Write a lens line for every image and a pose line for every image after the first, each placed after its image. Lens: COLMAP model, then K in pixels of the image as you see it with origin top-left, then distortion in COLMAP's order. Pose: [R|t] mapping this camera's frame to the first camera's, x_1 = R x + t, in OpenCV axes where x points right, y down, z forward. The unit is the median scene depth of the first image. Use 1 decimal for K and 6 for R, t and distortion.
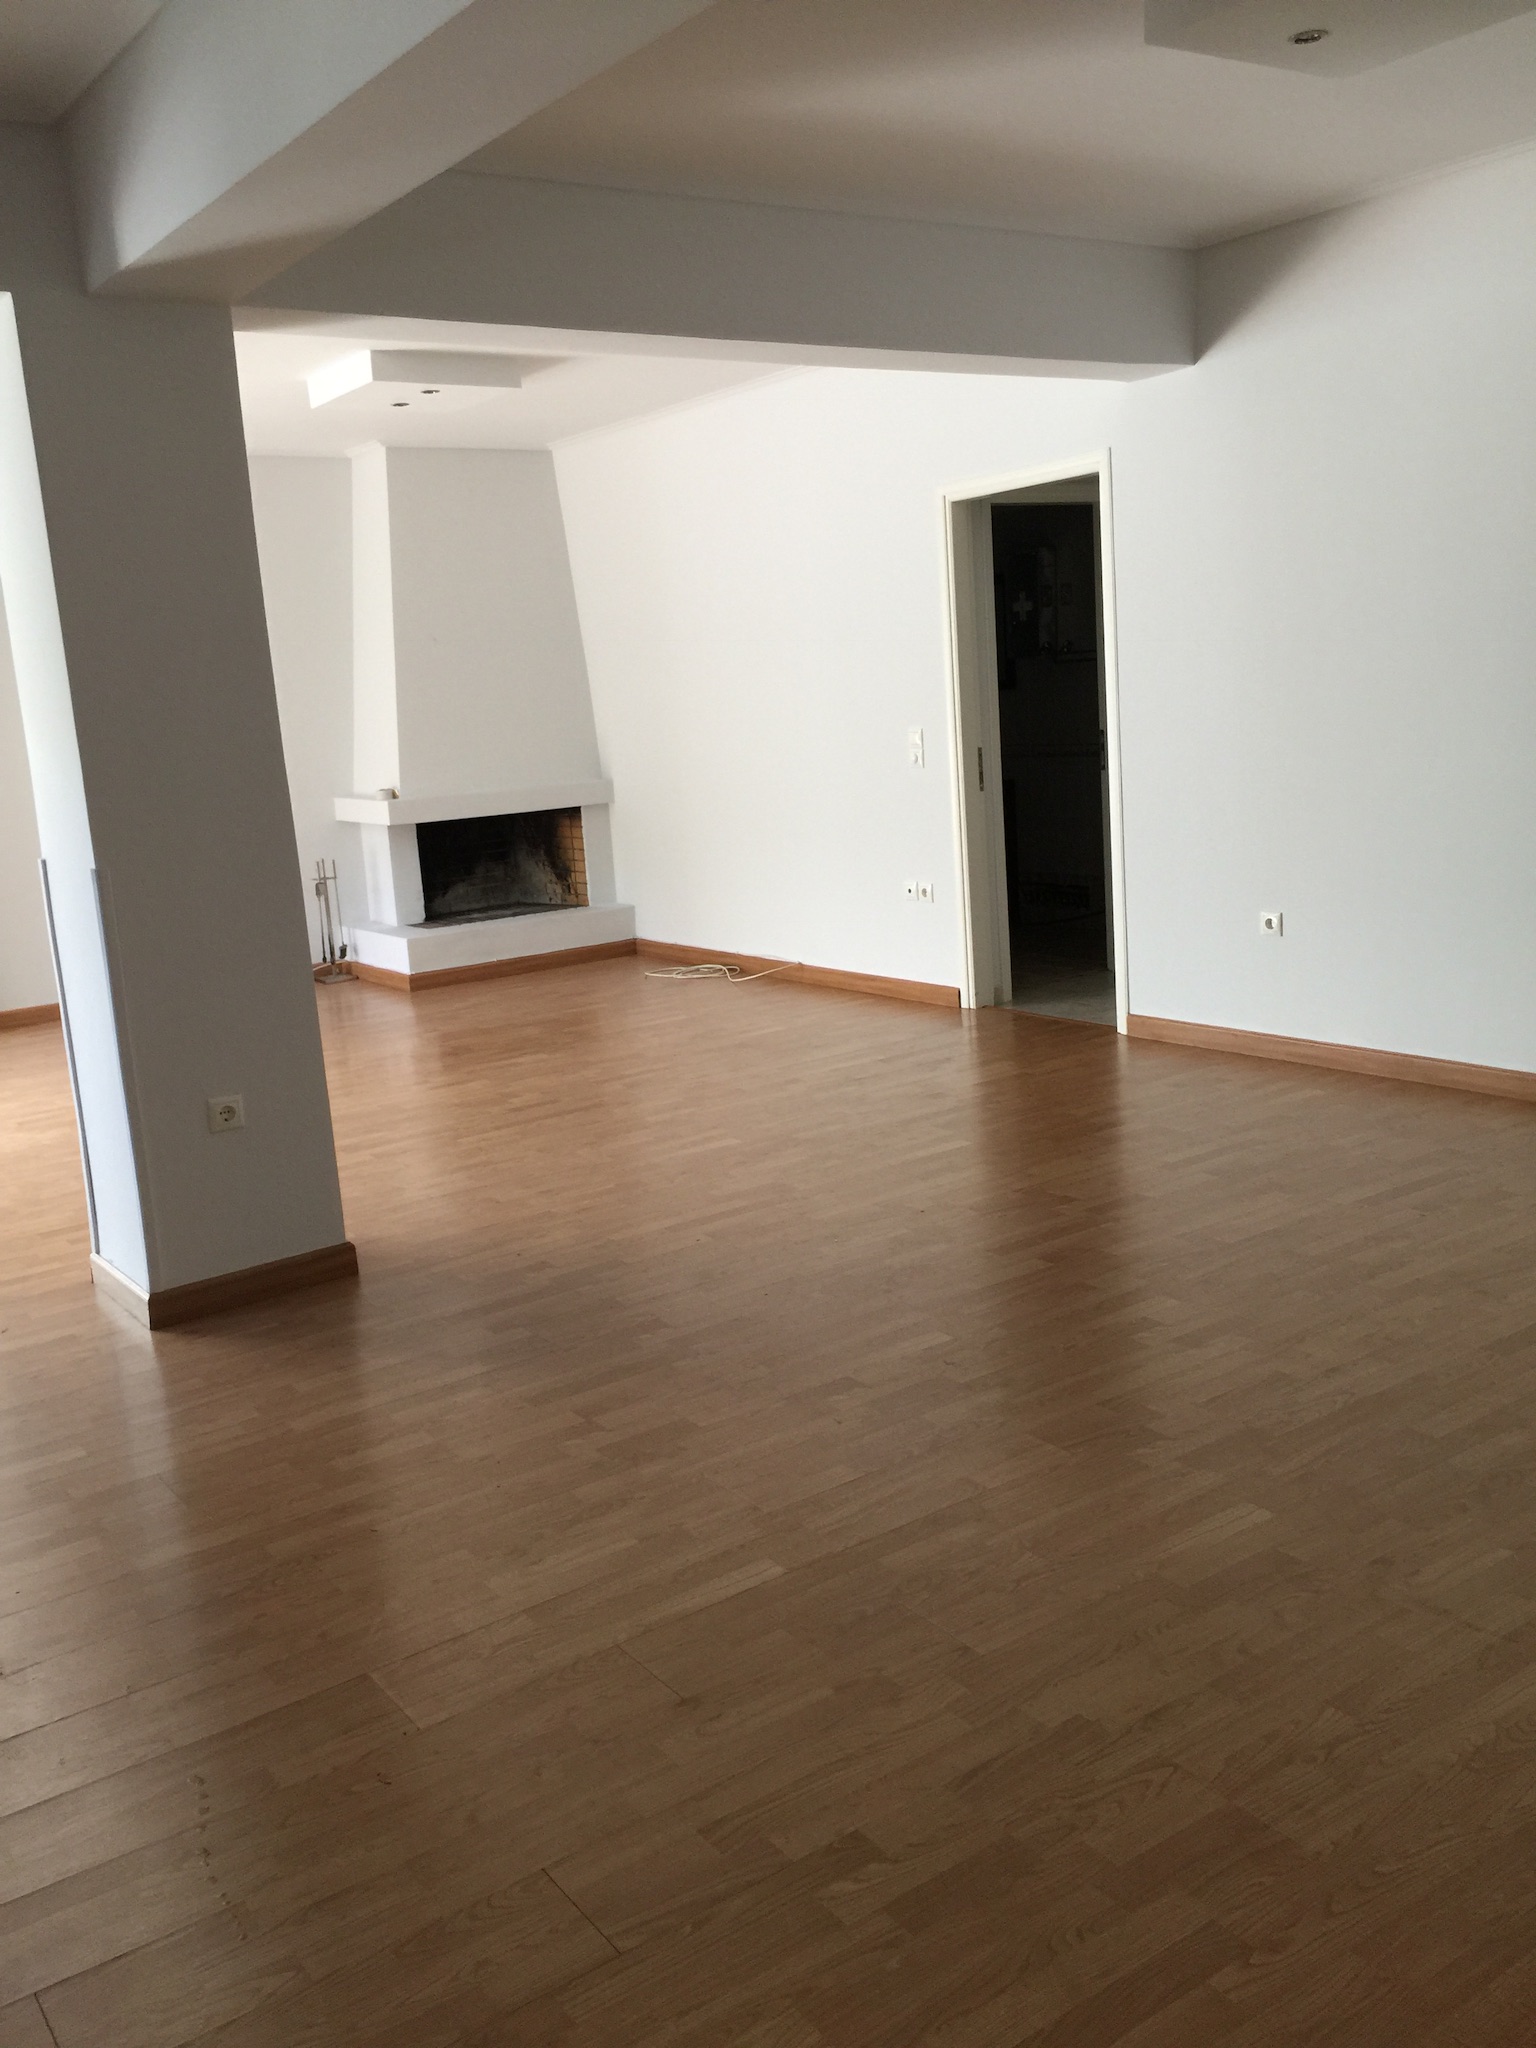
lens RADIAL K [[1774.4, 0, 768.0], [0, 1774.4, 1024.0], [0, 0, 1]] dist [0.018053, -0.005284]
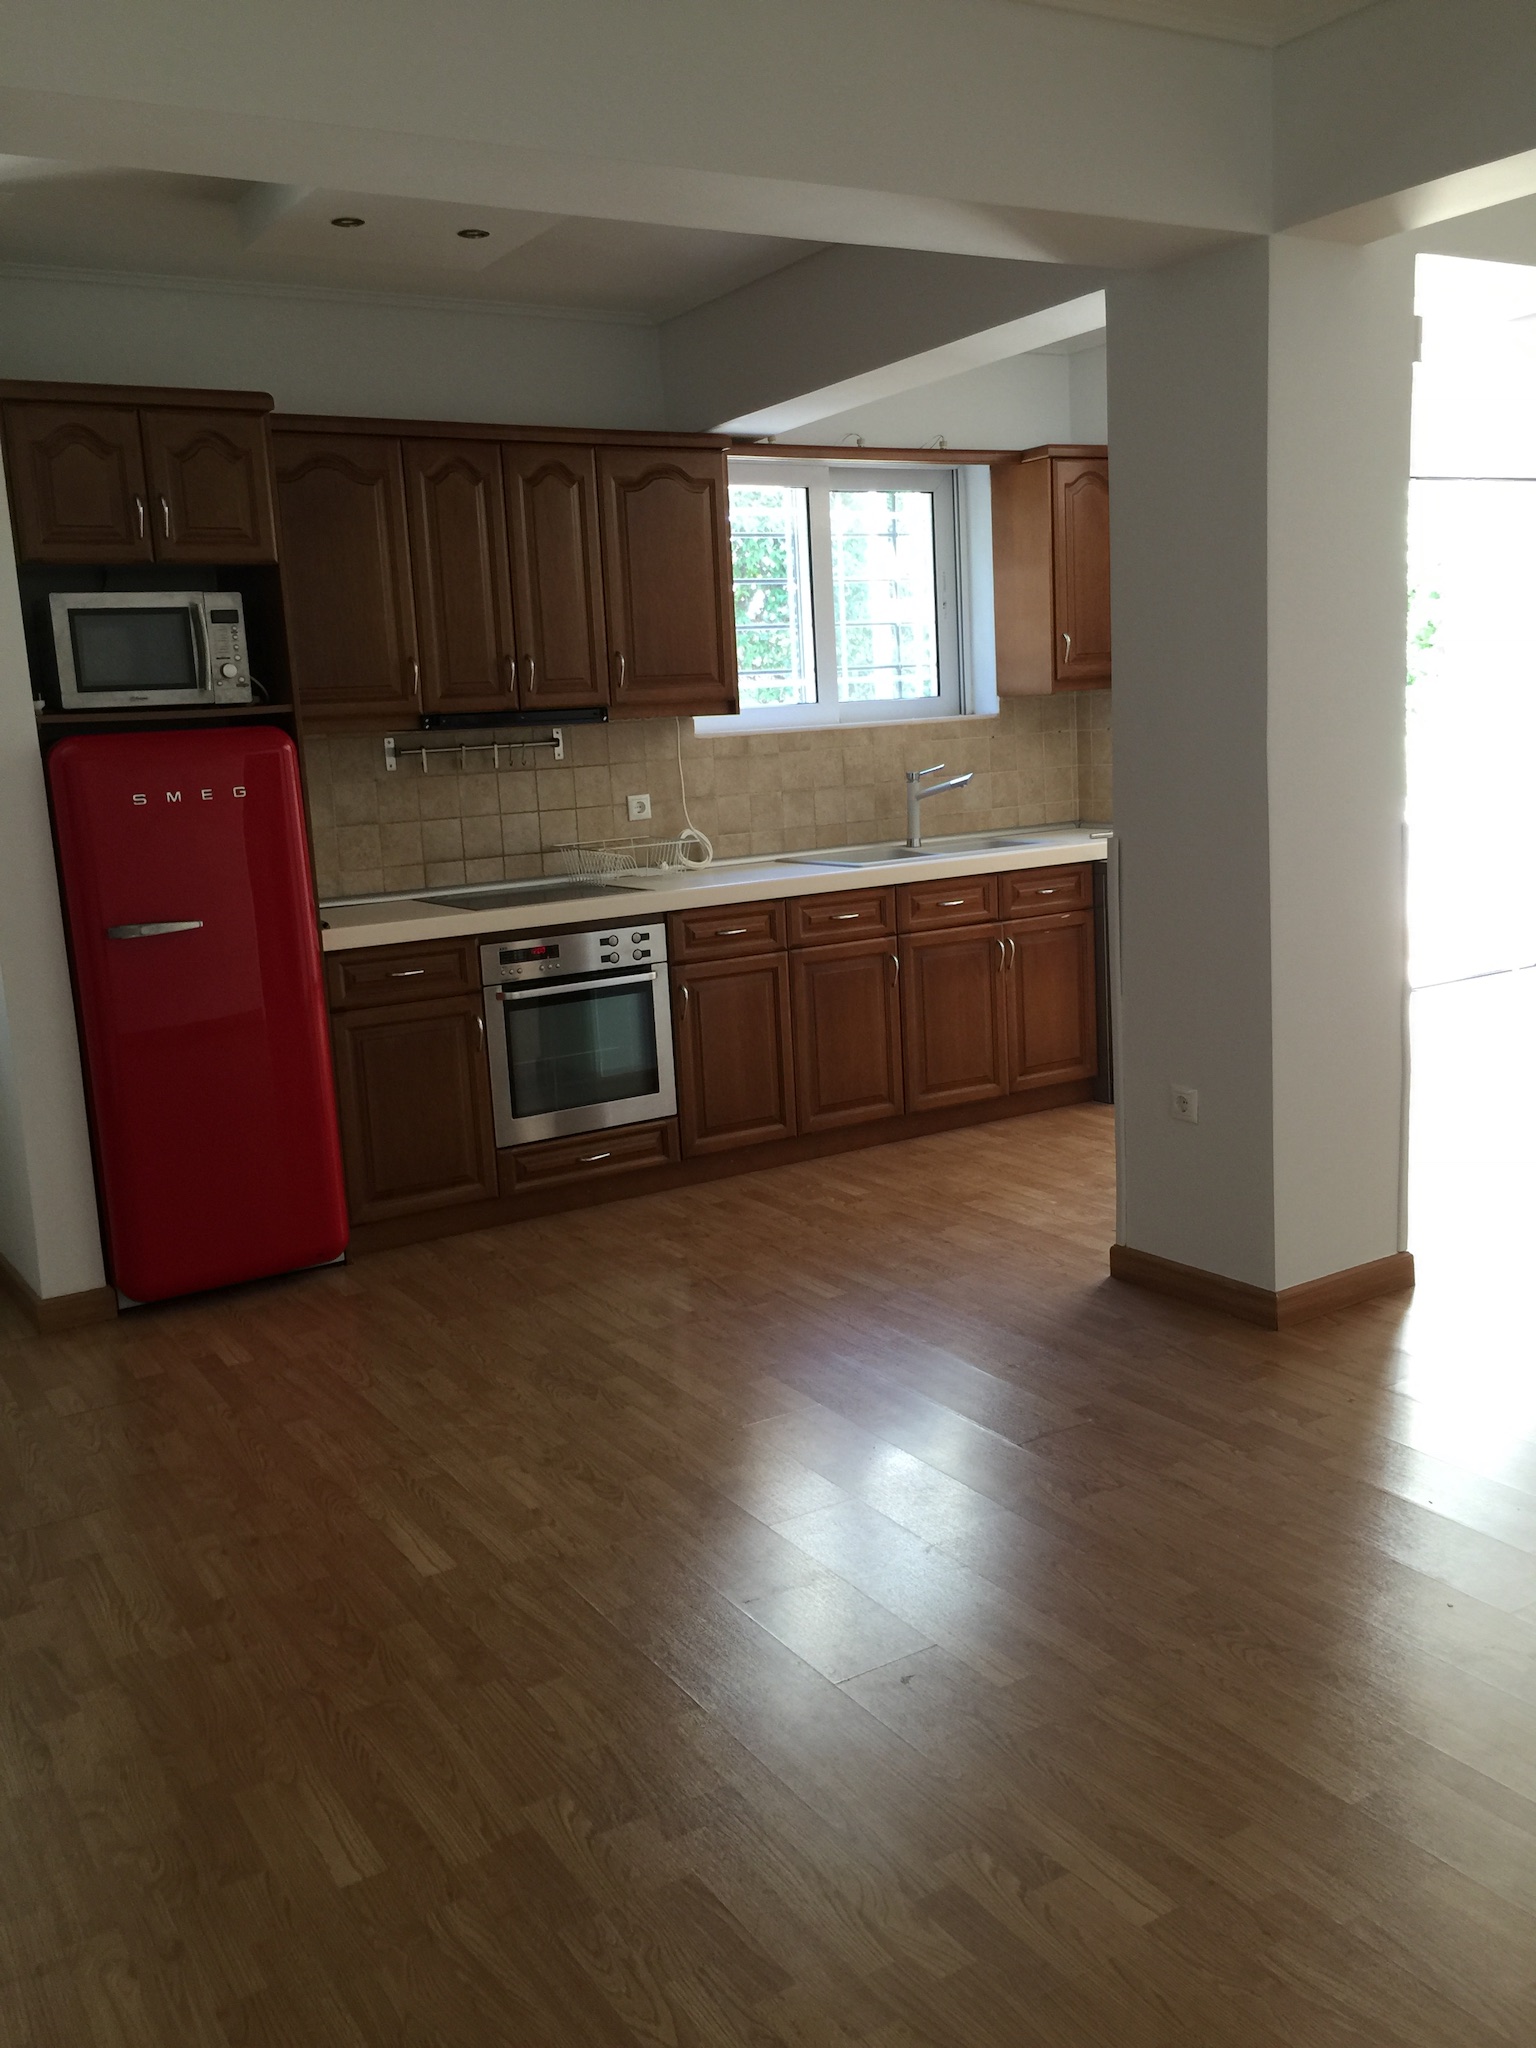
lens RADIAL K [[1774.4, 0, 768.0], [0, 1774.4, 1024.0], [0, 0, 1]] dist [0.018053, -0.005284]
pose [[-0.065156, 0.241062, -0.968320, 0.935107], [-0.127283, 0.960448, 0.247667, -0.296042], [0.989724, 0.139388, -0.031896, 1.168584]]
